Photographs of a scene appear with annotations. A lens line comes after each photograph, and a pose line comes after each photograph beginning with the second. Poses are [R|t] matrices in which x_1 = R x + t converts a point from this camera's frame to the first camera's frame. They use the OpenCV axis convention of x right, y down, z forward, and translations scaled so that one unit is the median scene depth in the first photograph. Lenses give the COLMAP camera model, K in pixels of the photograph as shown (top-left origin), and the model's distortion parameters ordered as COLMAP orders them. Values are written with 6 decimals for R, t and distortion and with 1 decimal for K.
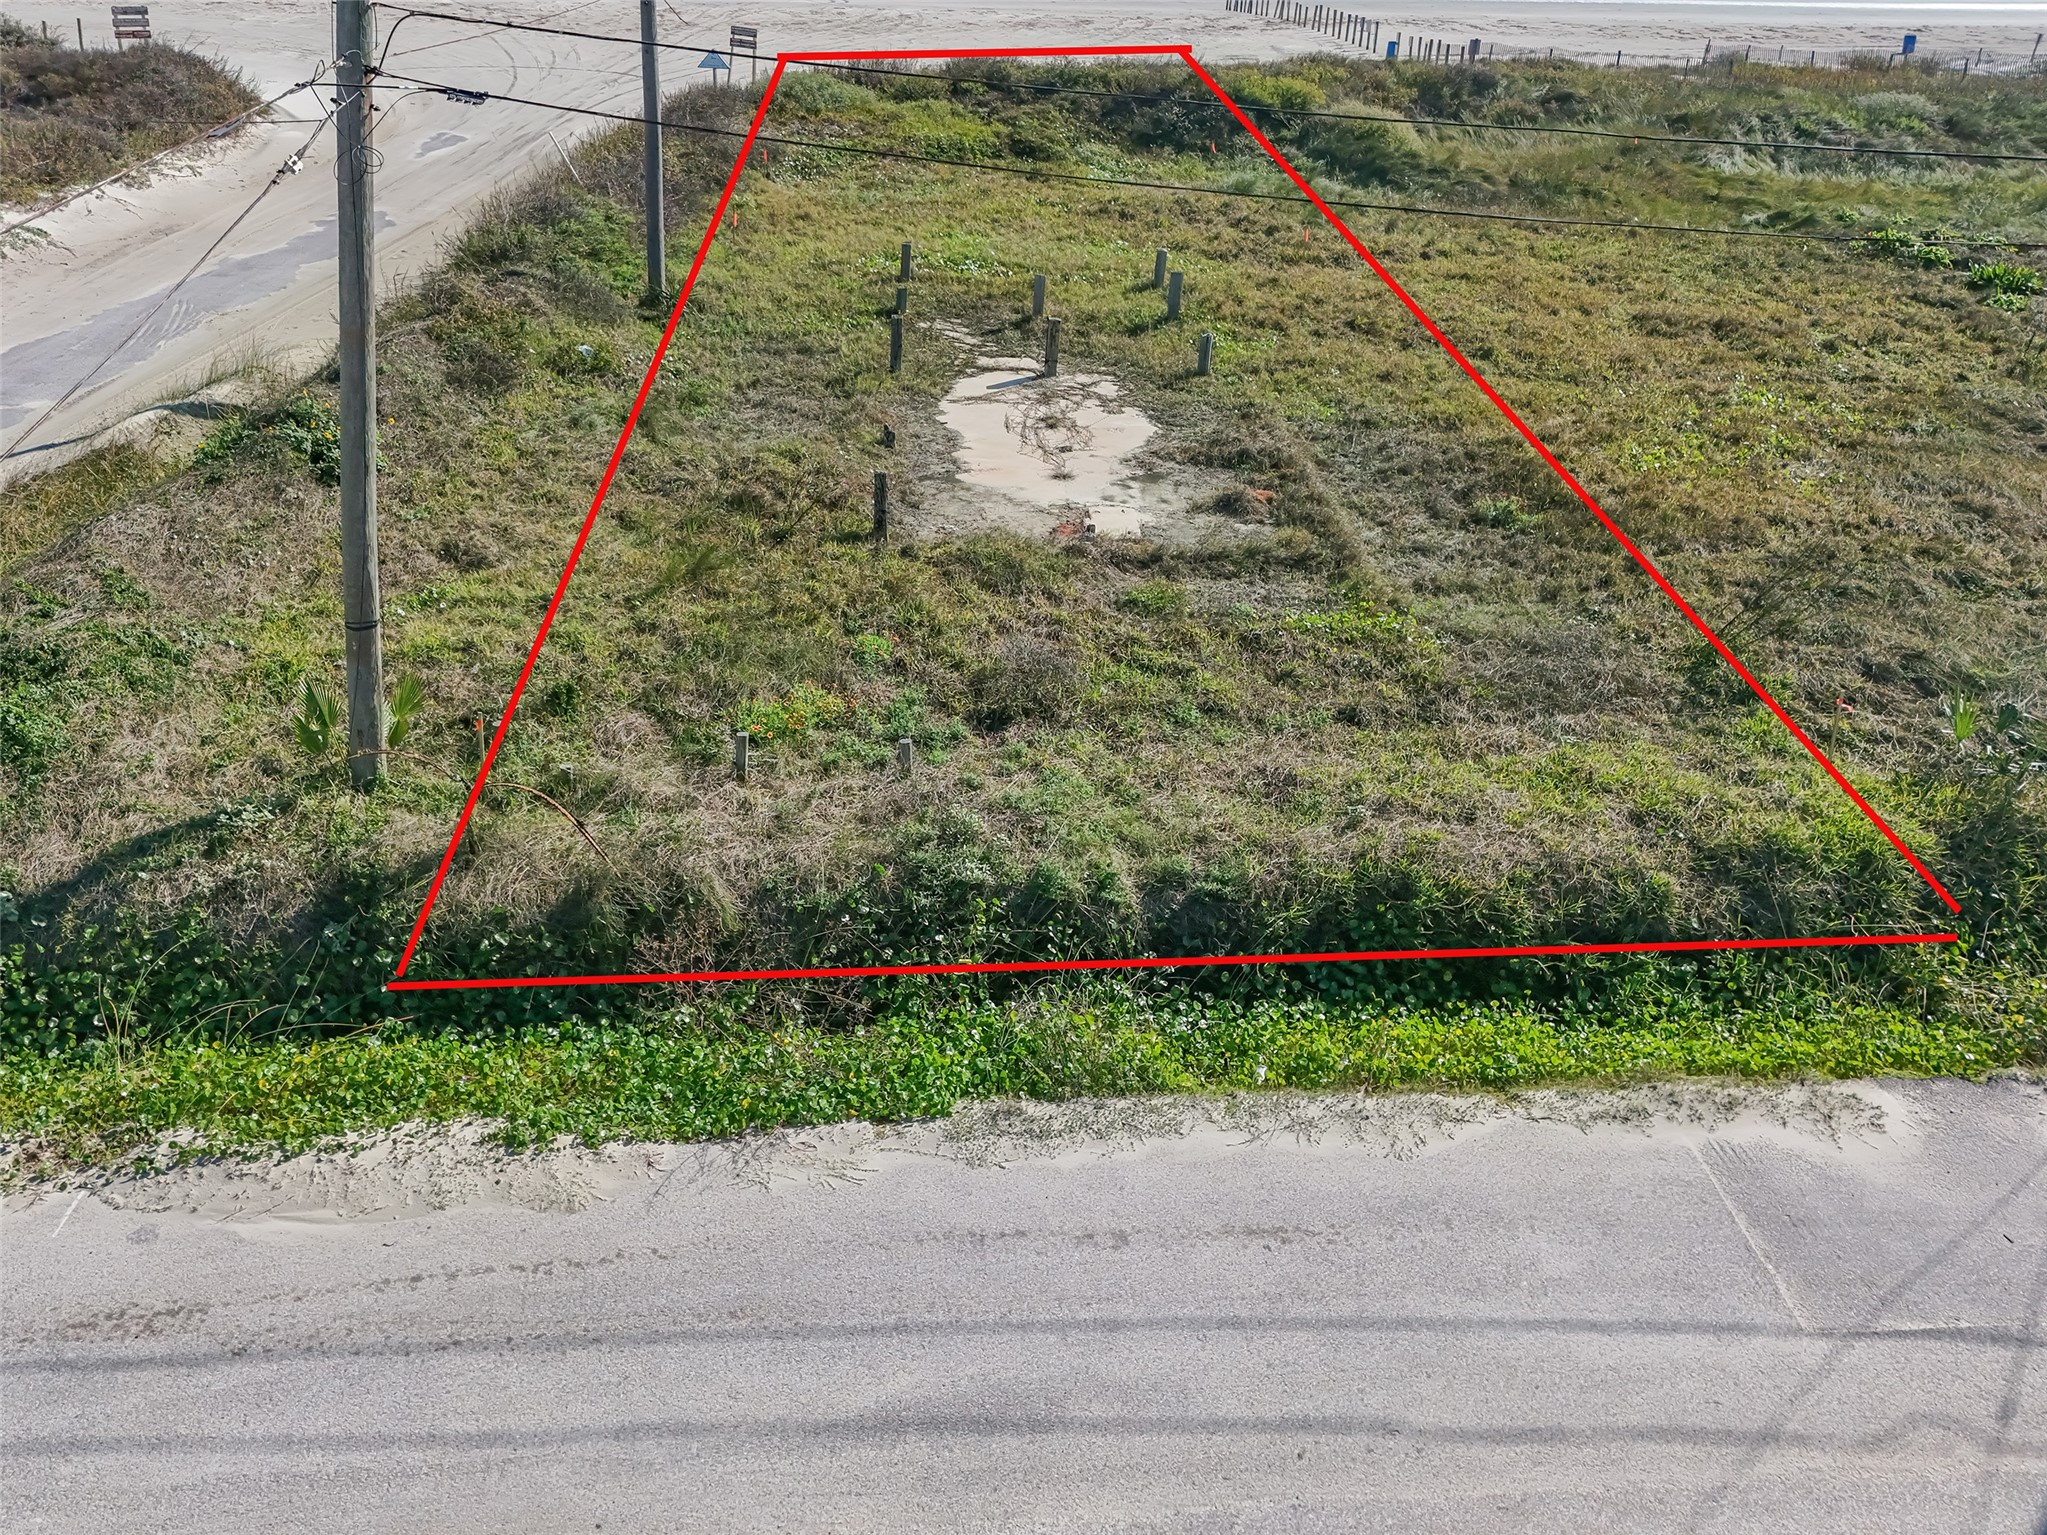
lens RADIAL K [[1504.0, 0, 1016.9], [0, 1504.0, 664.5], [0, 0, 1]] dist [0.069886, -0.054131]
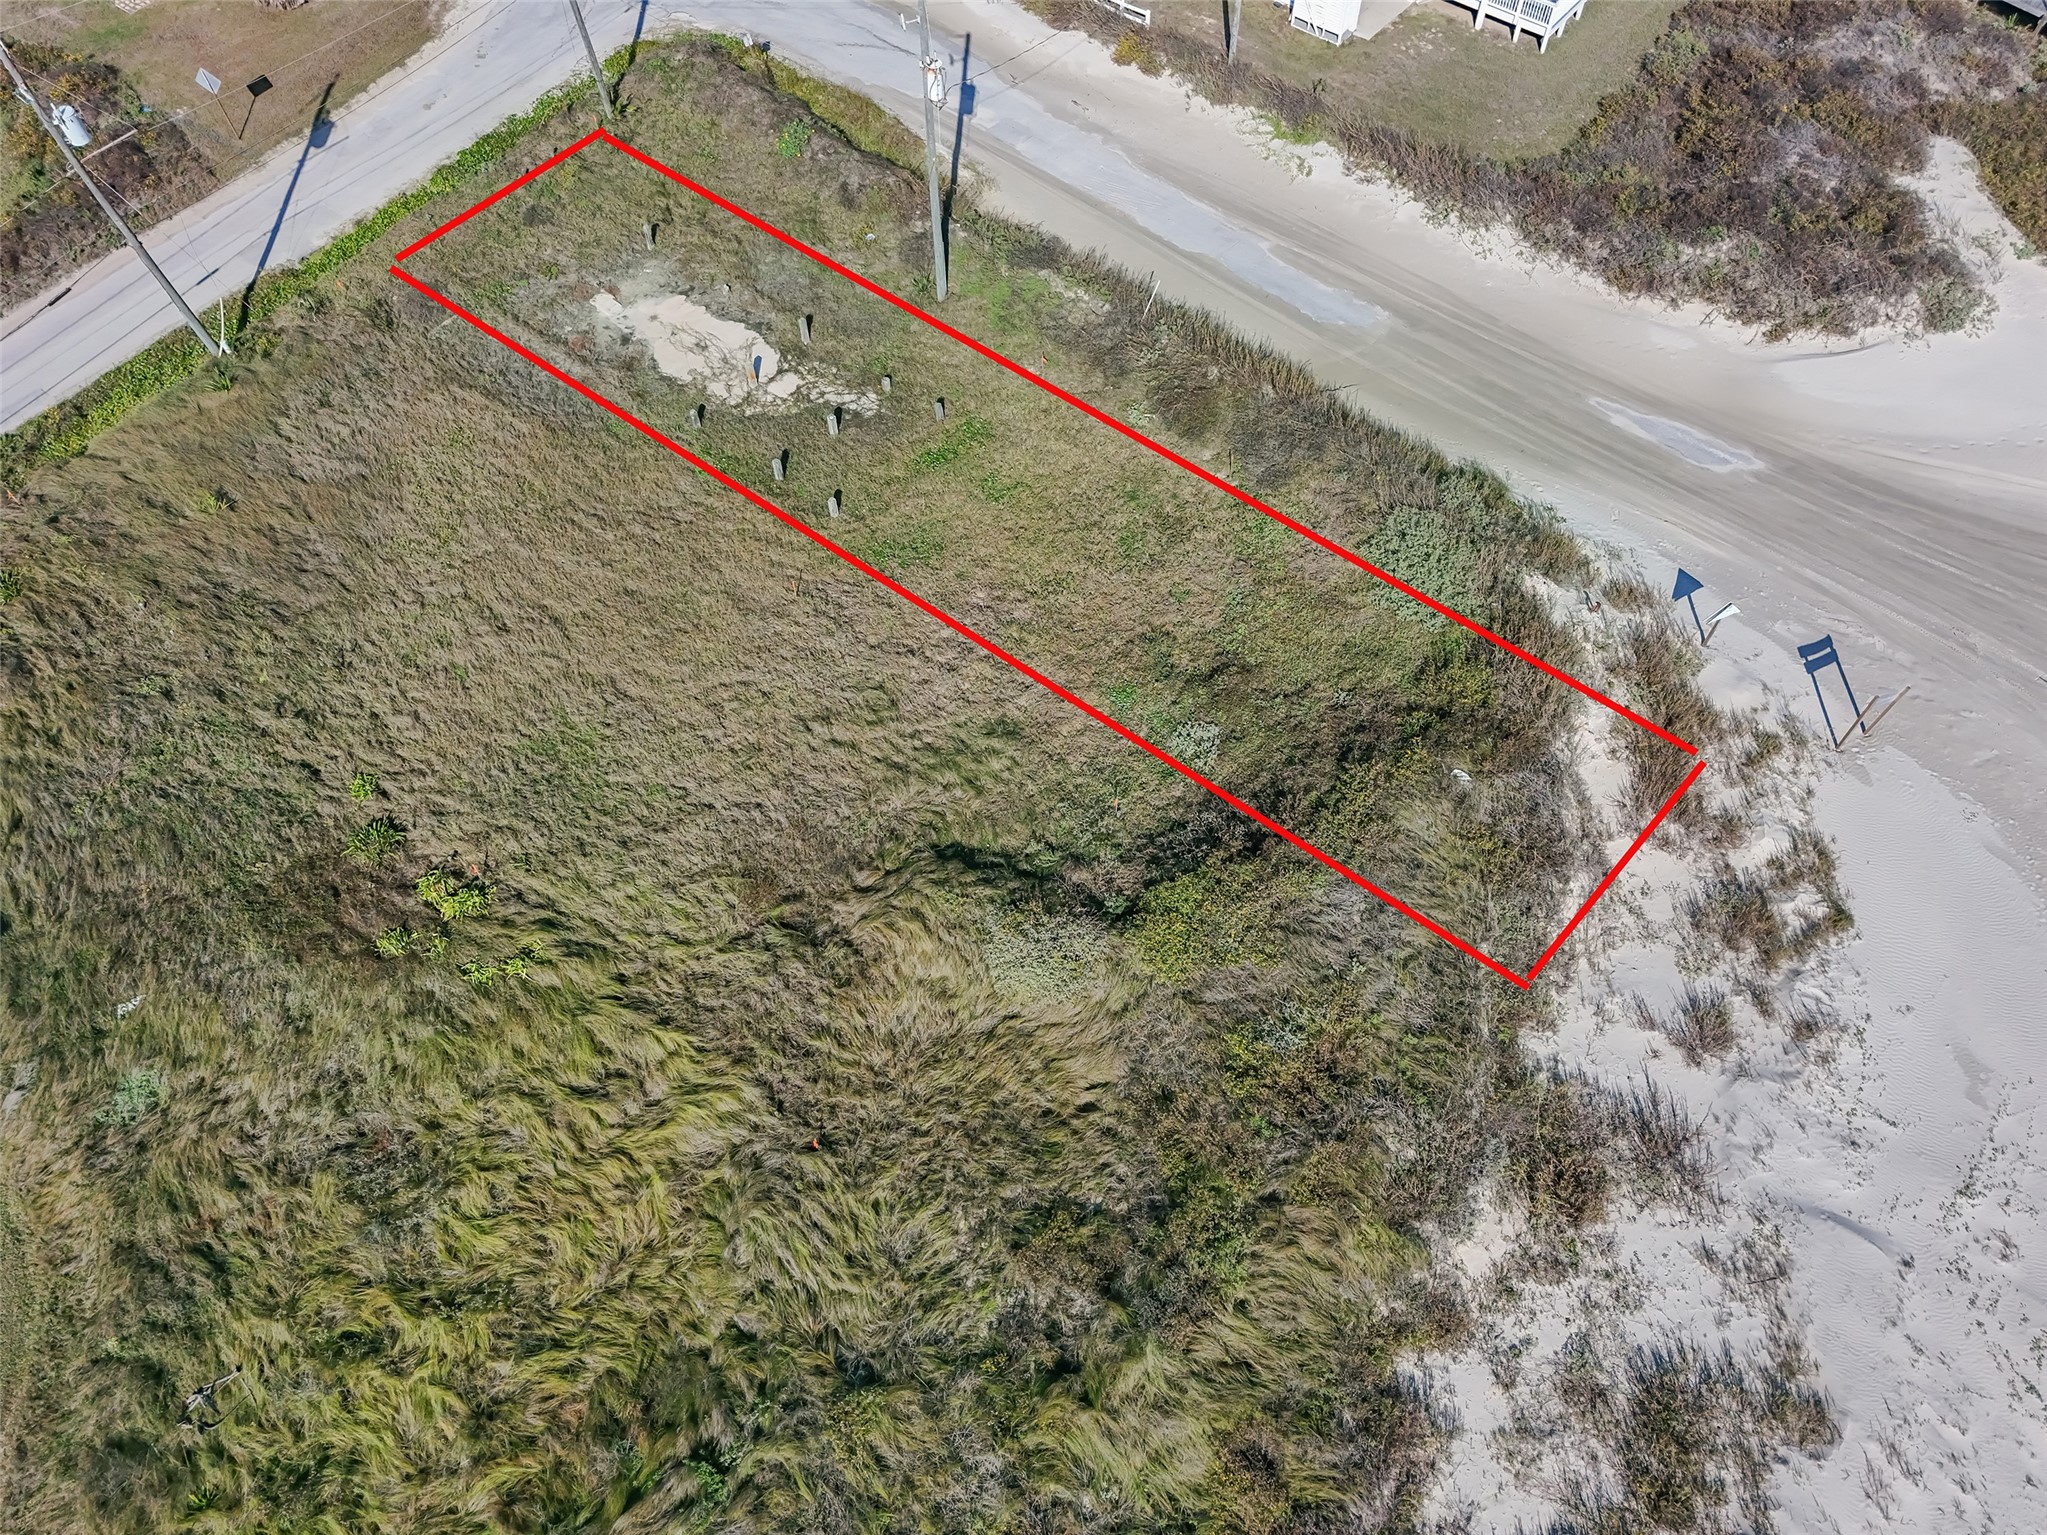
lens RADIAL K [[1504.0, 0, 1020.2], [0, 1504.0, 771.8], [0, 0, 1]] dist [0.069886, -0.054131]
pose [[-0.664390, 0.624233, -0.410997, 1.390726], [-0.347765, 0.228549, 0.909299, -3.018122], [0.661548, 0.747060, 0.065240, 2.223711]]
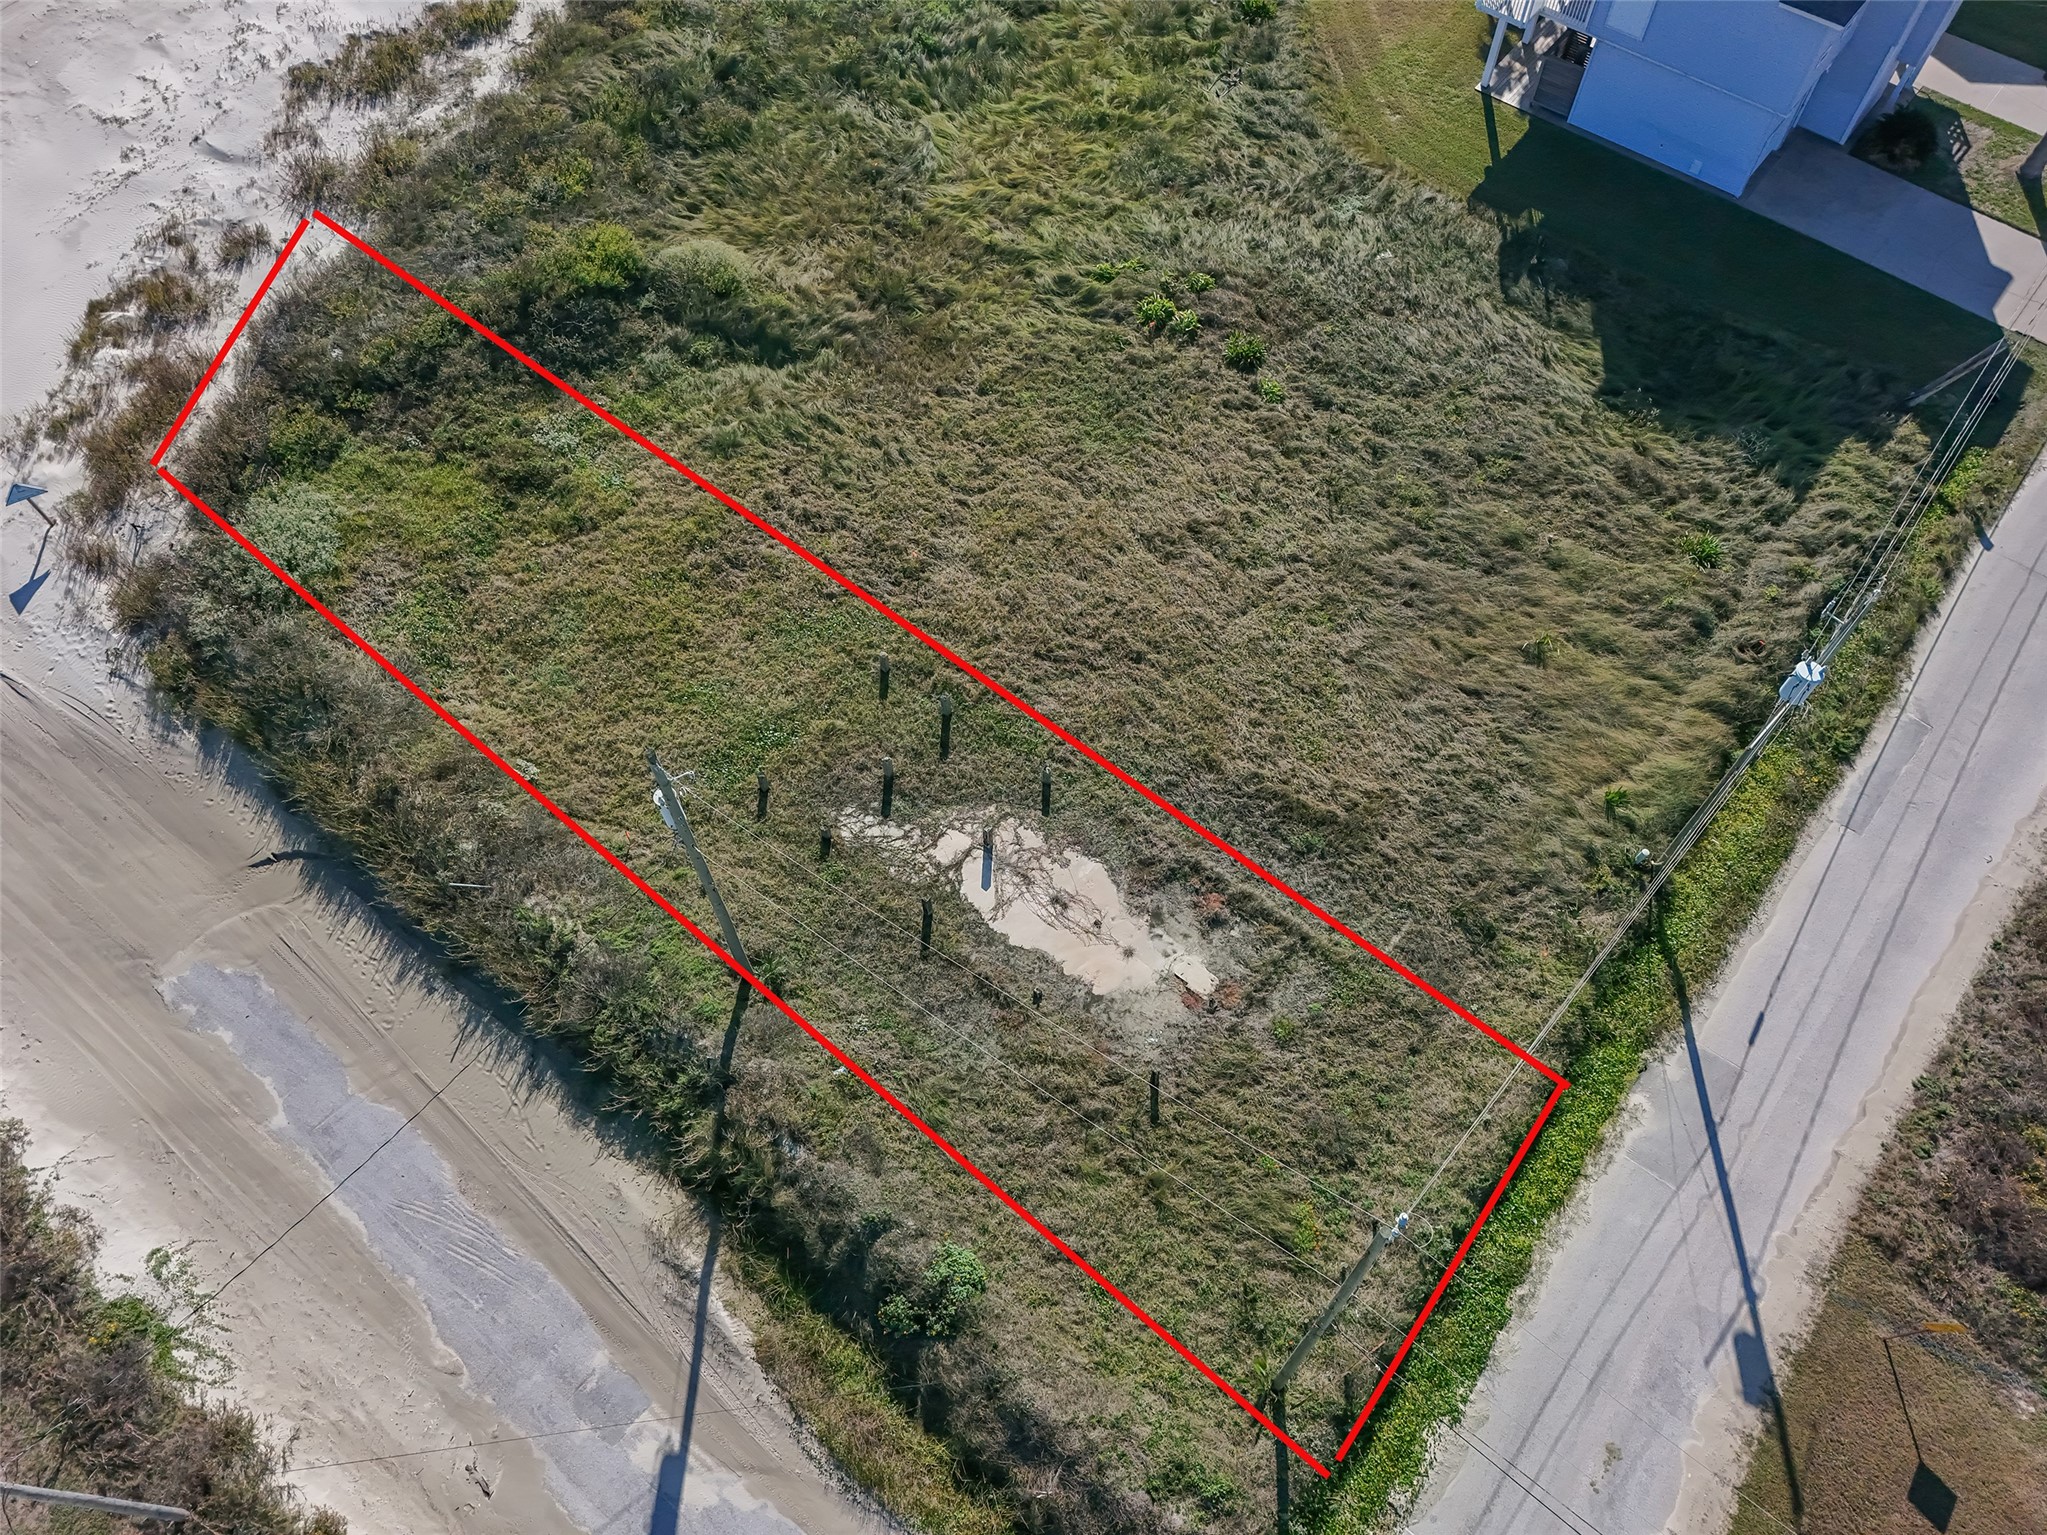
lens RADIAL K [[1504.0, 0, 1022.5], [0, 1504.0, 757.8], [0, 0, 1]] dist [0.069886, -0.054131]
pose [[0.659819, -0.664311, 0.351184, -0.694491], [0.369471, 0.693778, 0.618194, -1.877460], [-0.654317, -0.278144, 0.703211, -0.217733]]
